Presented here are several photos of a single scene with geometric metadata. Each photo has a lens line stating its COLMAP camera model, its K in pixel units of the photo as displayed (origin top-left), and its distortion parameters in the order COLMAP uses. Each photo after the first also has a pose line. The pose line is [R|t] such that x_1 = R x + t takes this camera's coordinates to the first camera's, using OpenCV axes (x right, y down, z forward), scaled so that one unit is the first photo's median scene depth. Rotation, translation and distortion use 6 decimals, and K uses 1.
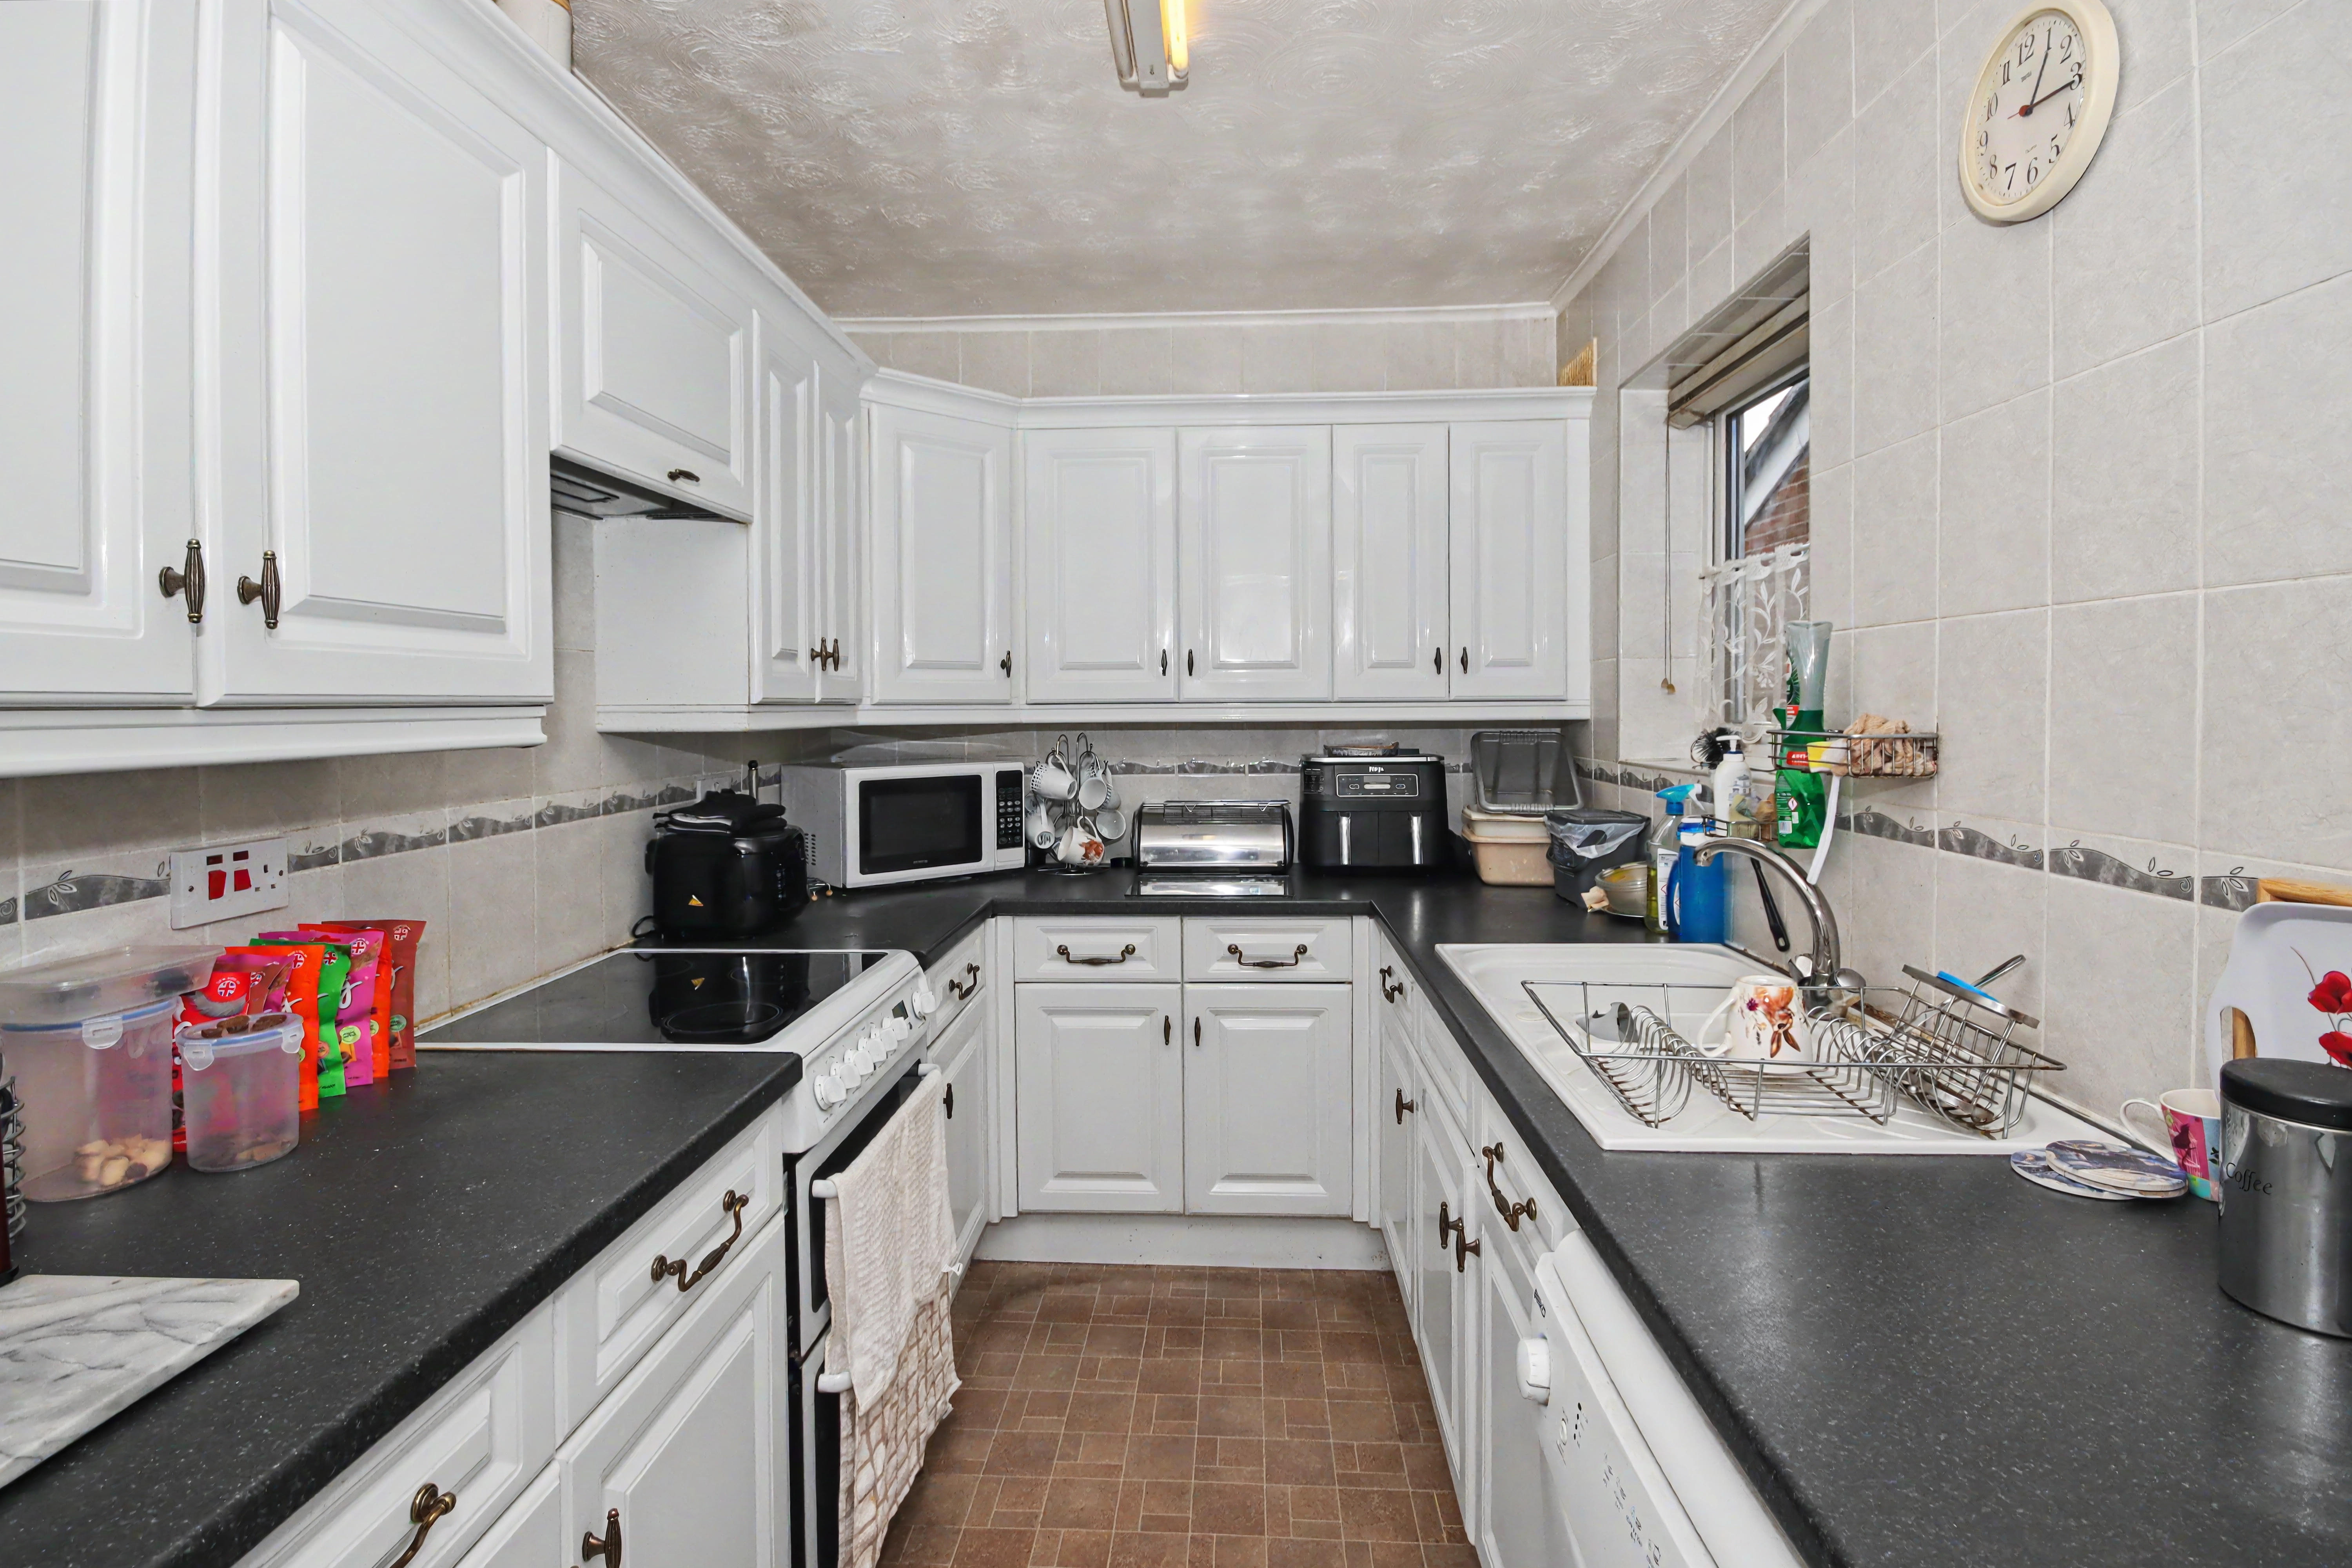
lens RADIAL K [[1137.8, 0, 1181.1], [0, 1137.8, 721.5], [0, 0, 1]] dist [-0.002779, 0.000141]
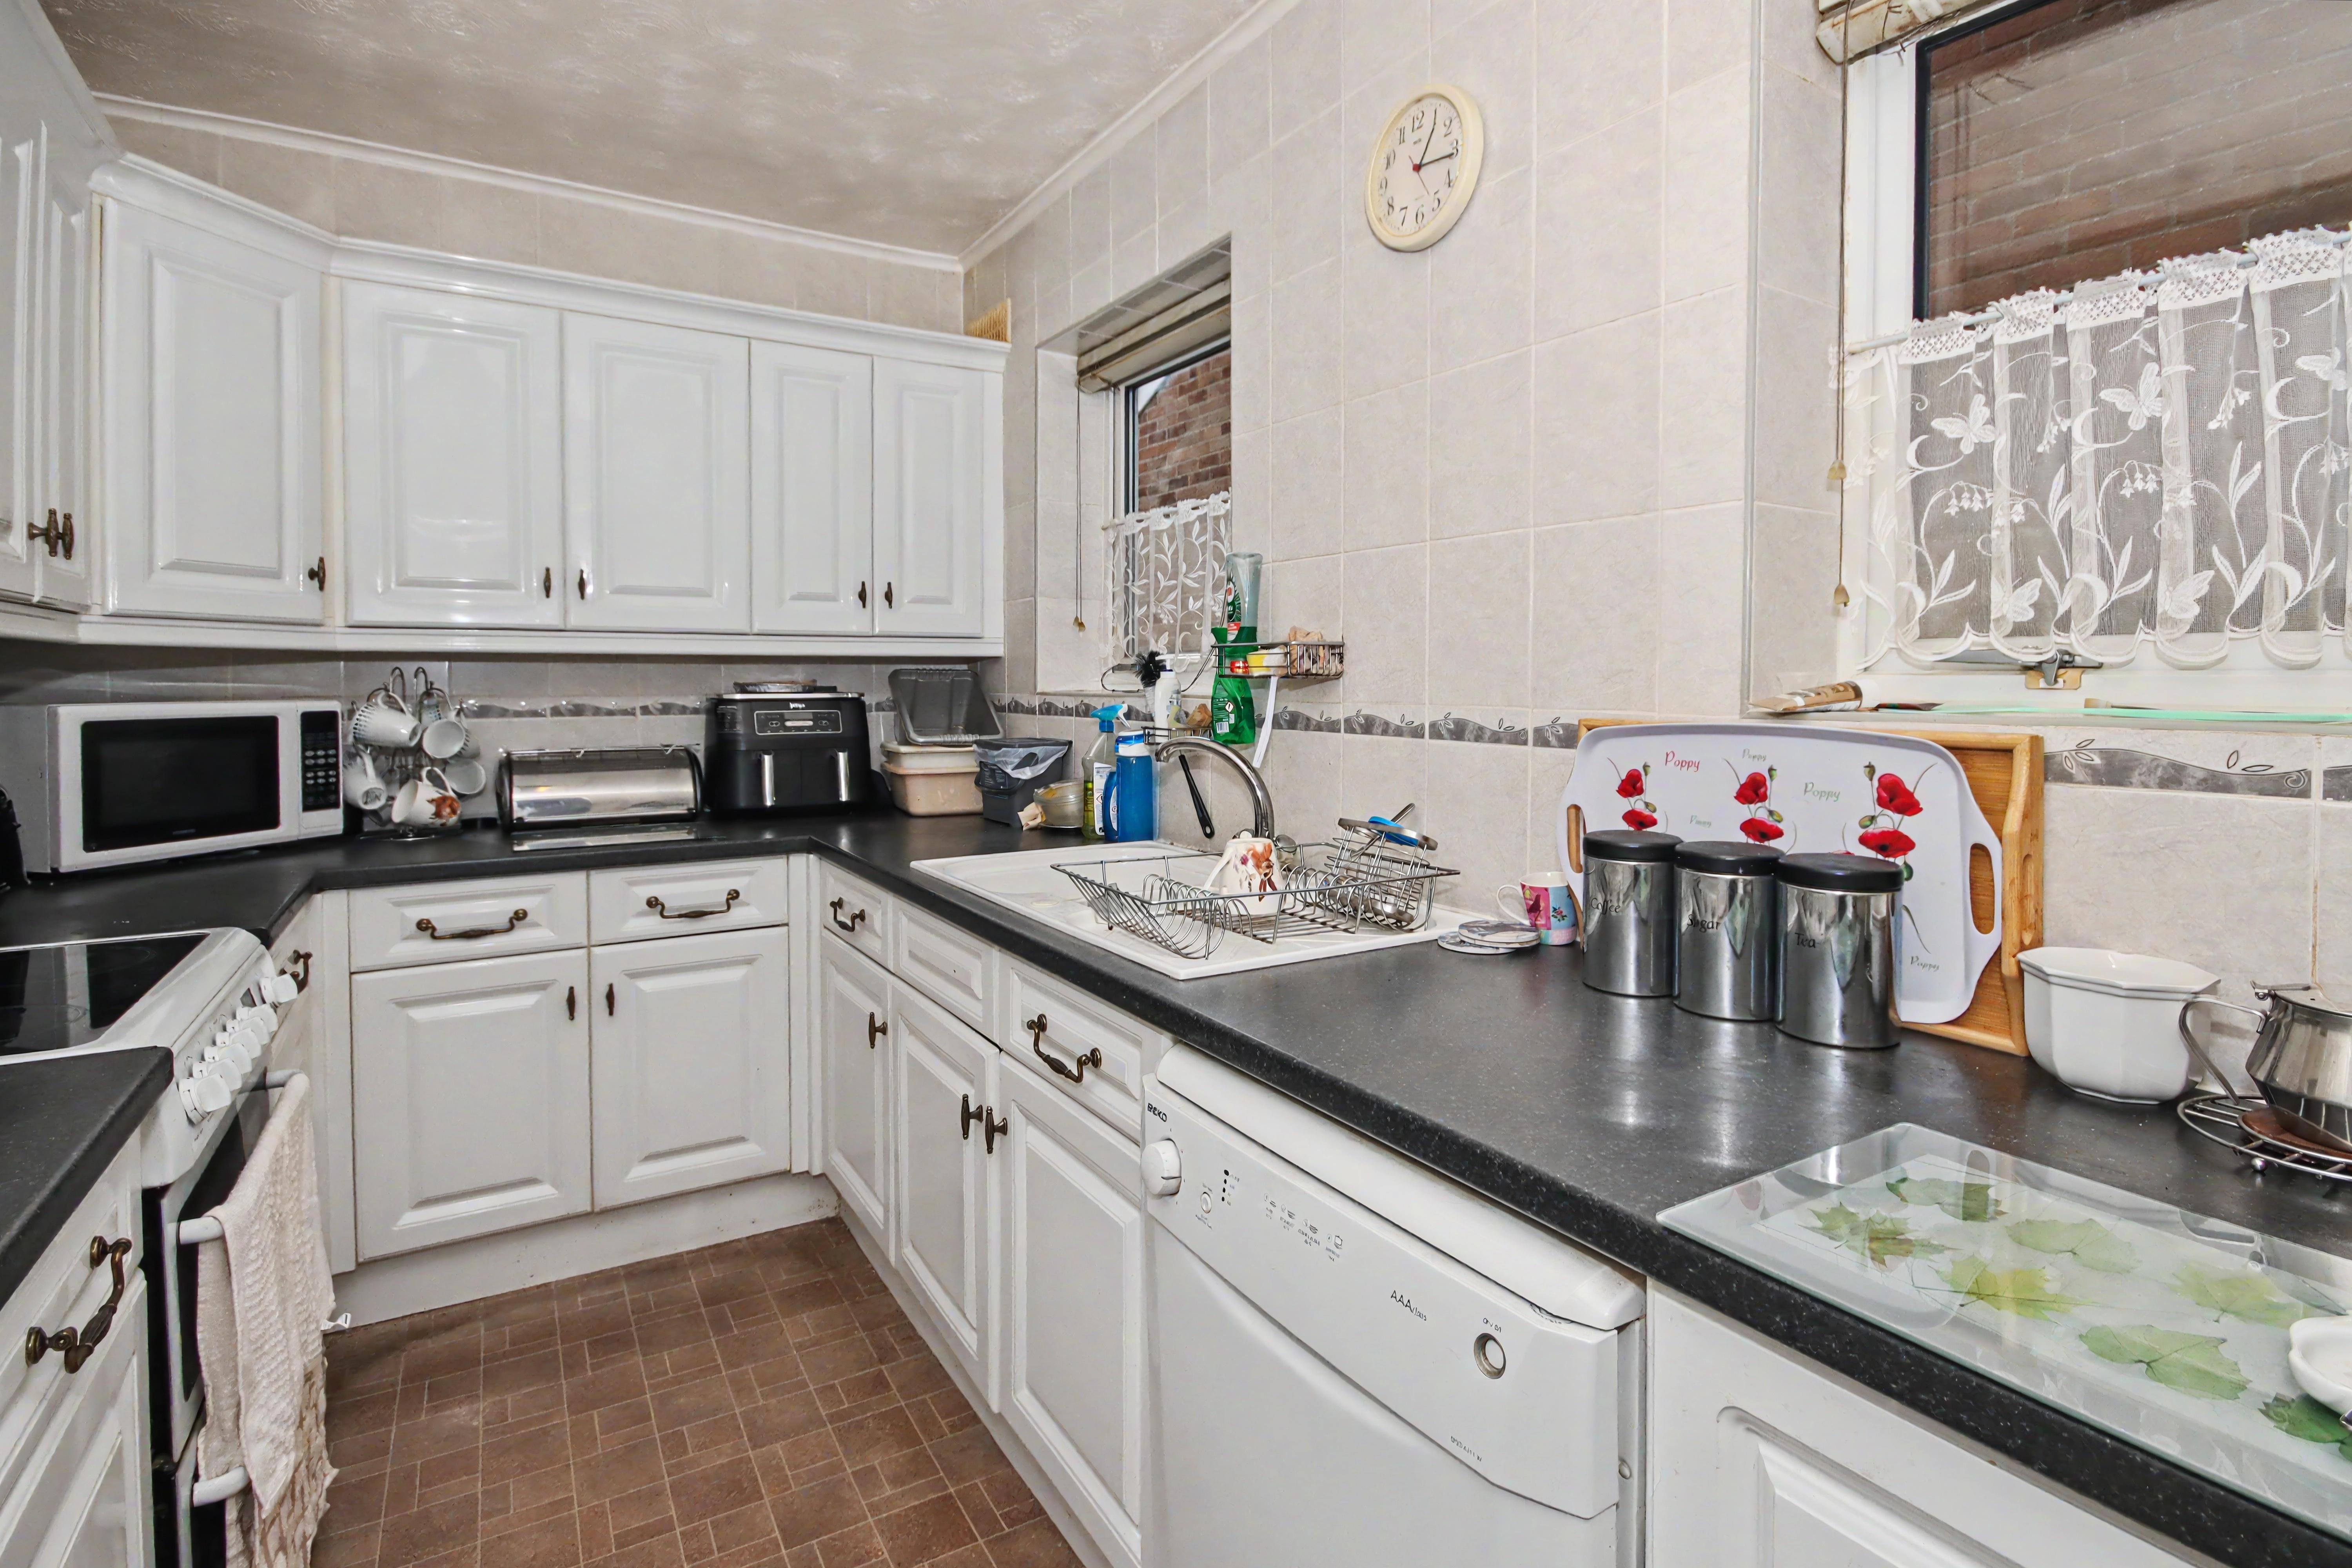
lens RADIAL K [[1151.2, 0, 1176.2], [0, 1151.2, 700.4], [0, 0, 1]] dist [0.001166, -0.006344]
pose [[0.827696, -0.003289, 0.561167, -0.127401], [0.002665, 0.999995, 0.001930, 0.042791], [-0.561171, -0.000102, 0.827700, 0.020600]]
